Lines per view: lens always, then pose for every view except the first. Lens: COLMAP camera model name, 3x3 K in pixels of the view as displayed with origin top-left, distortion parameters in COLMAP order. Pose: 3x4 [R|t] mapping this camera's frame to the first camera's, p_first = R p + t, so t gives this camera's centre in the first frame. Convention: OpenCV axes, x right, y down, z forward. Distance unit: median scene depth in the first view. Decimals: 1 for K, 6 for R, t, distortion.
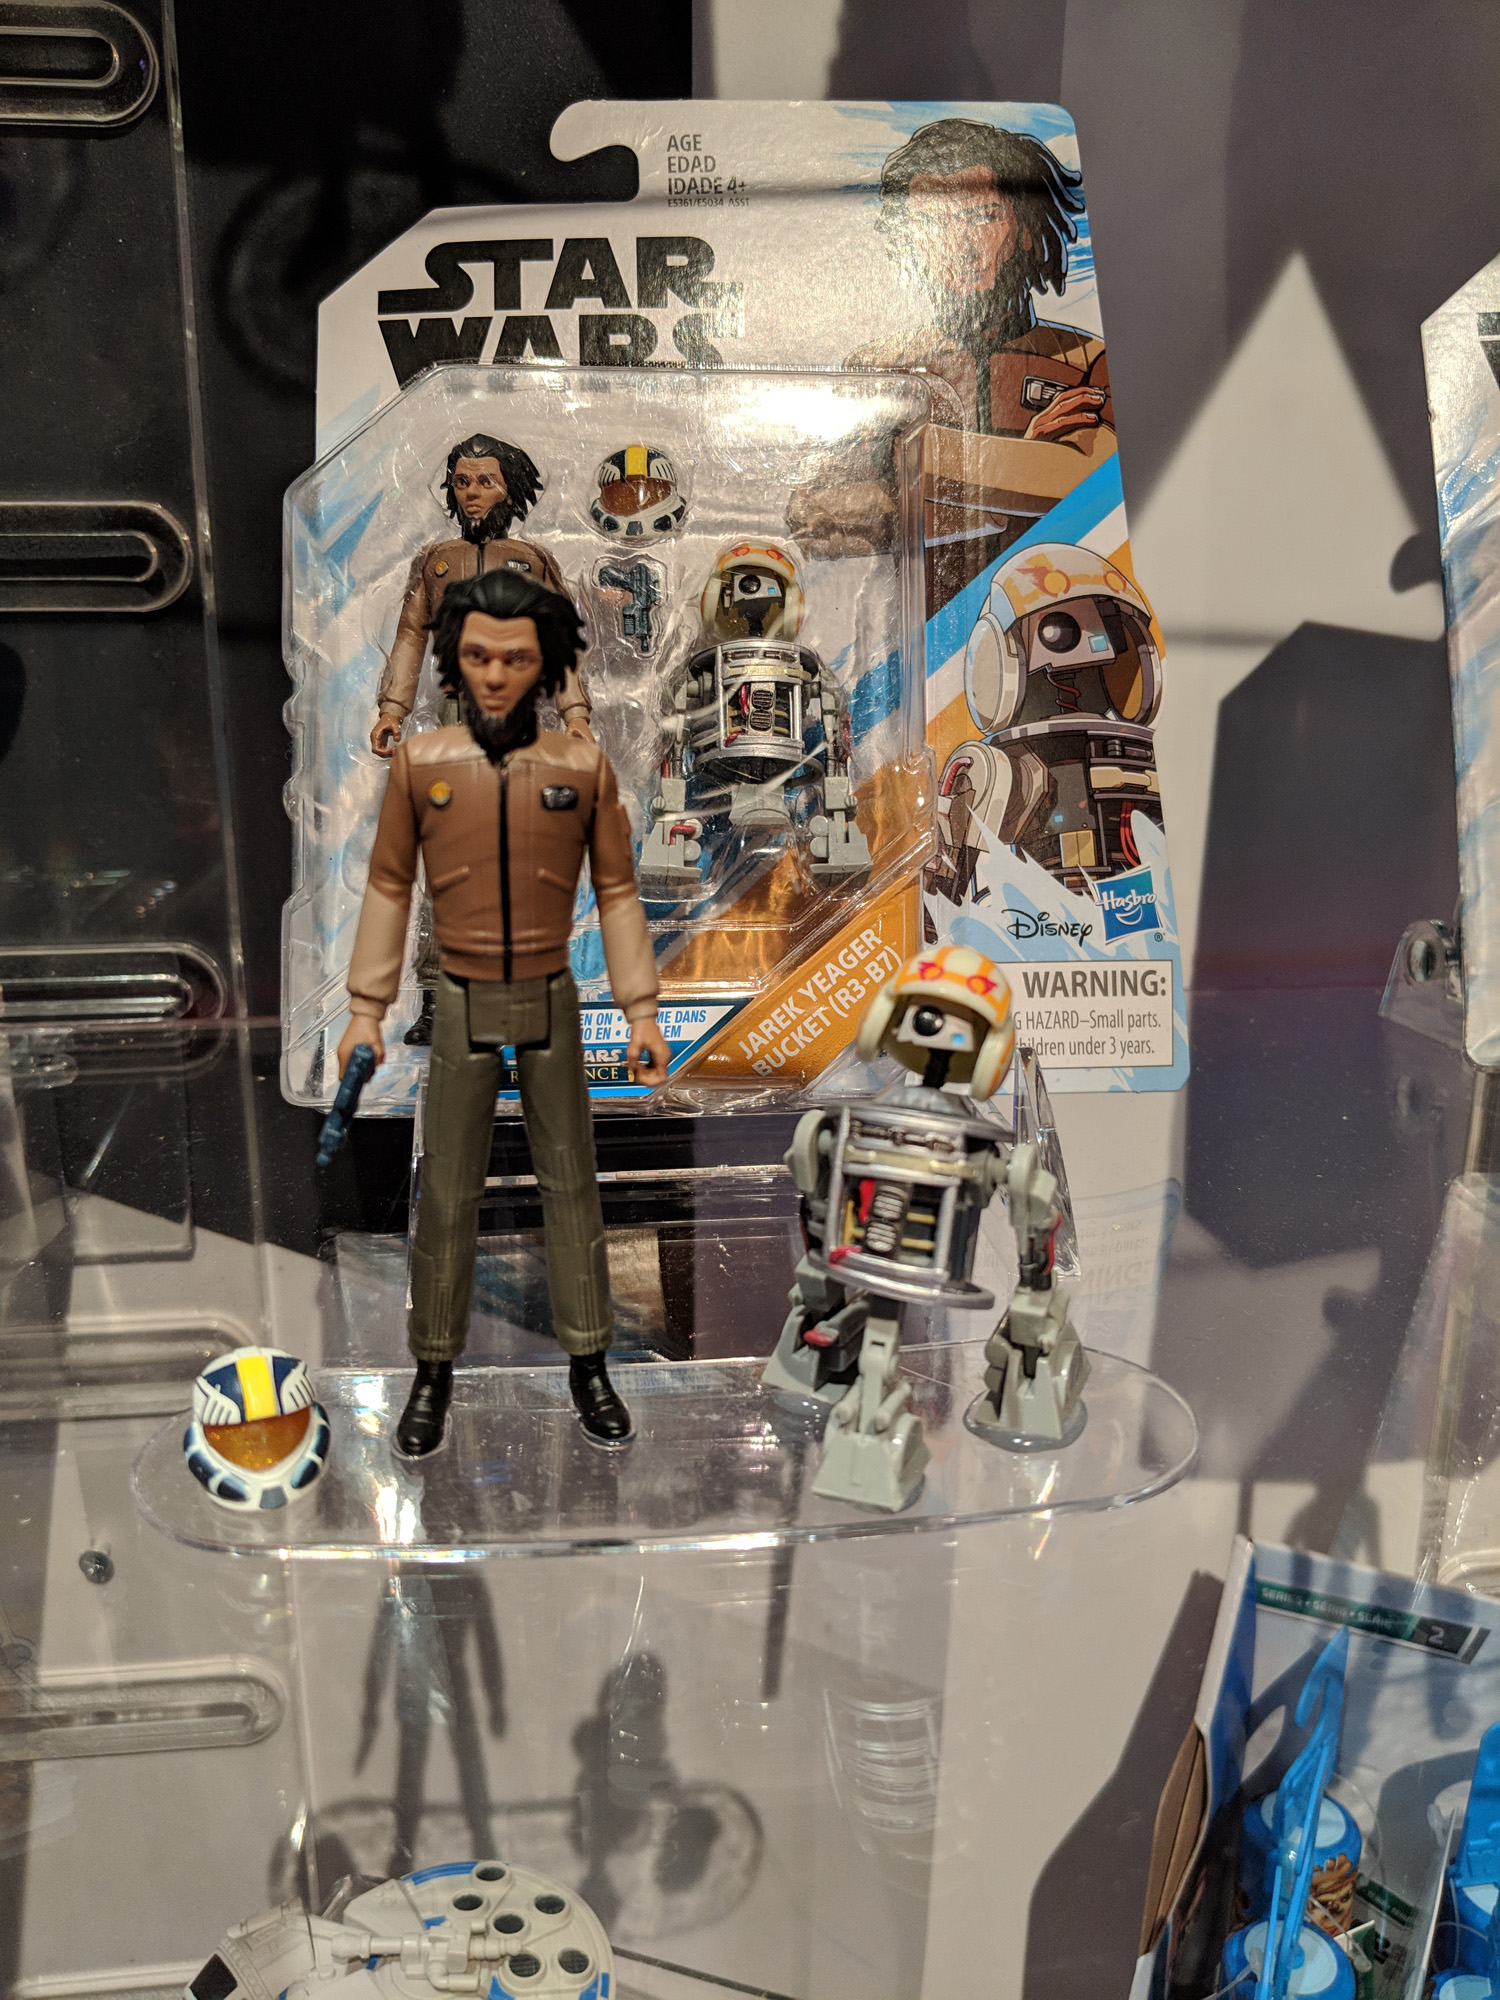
lens RADIAL K [[1609.6, 0, 731.5], [0, 1609.6, 1063.4], [0, 0, 1]] dist [0.068007, -0.215509]
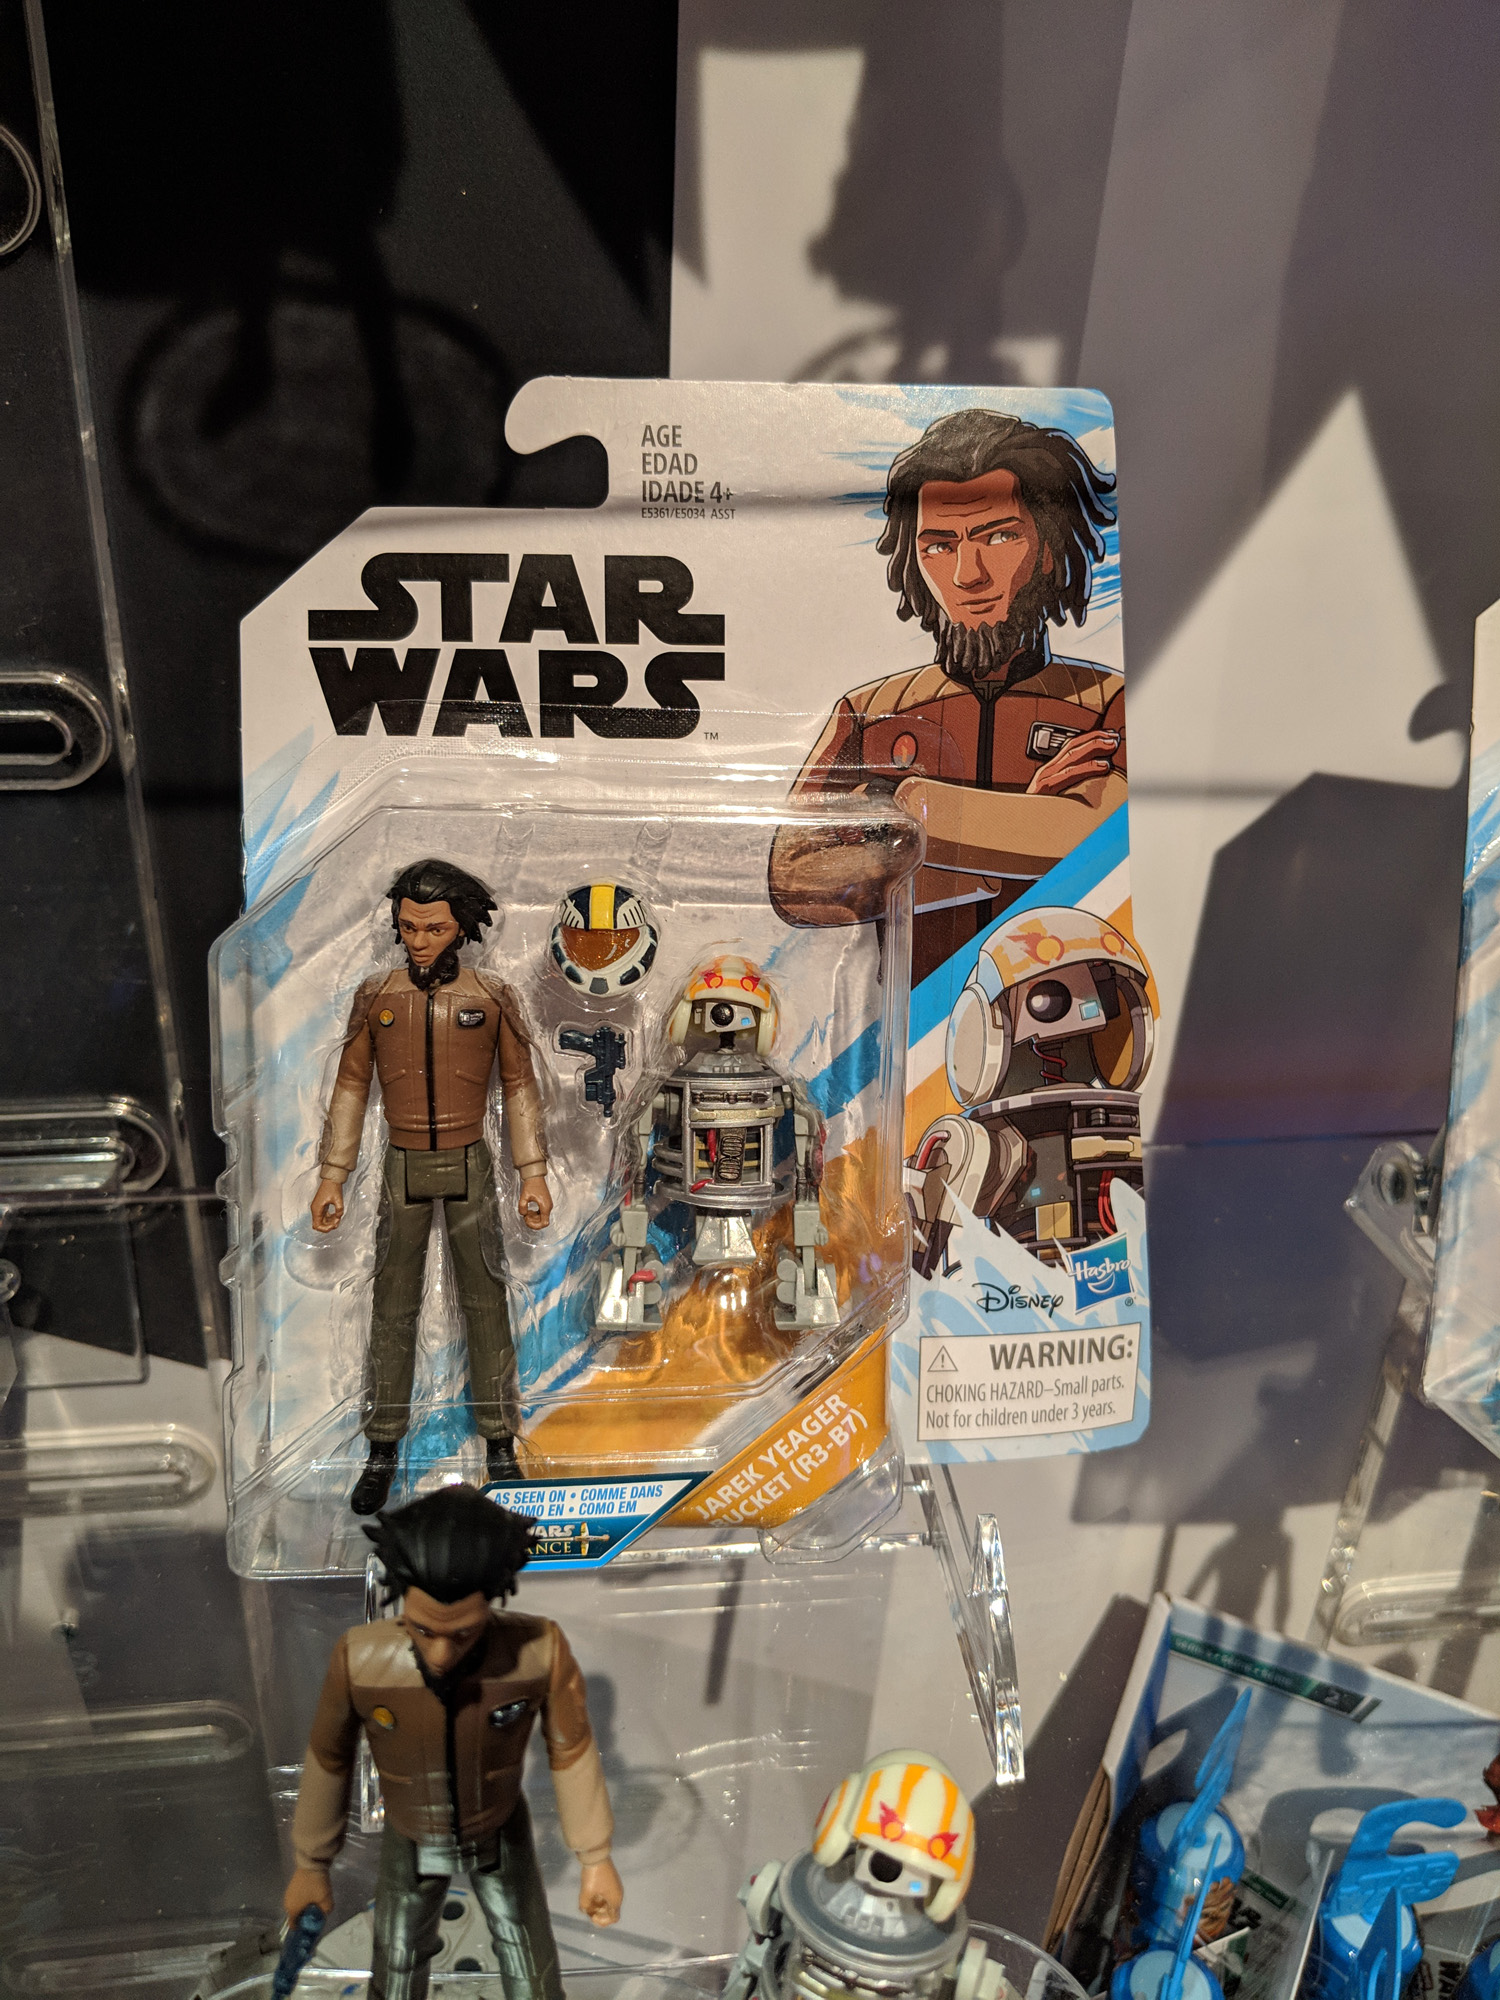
lens RADIAL K [[1581.0, 0, 750.0], [0, 1581.0, 1000.0], [0, 0, 1]] dist [0.070701, -0.216267]
pose [[0.998883, 0.026046, 0.039422, -0.007873], [-0.033419, 0.979273, 0.199771, -0.446183], [-0.033402, -0.200865, 0.979049, 0.104268]]
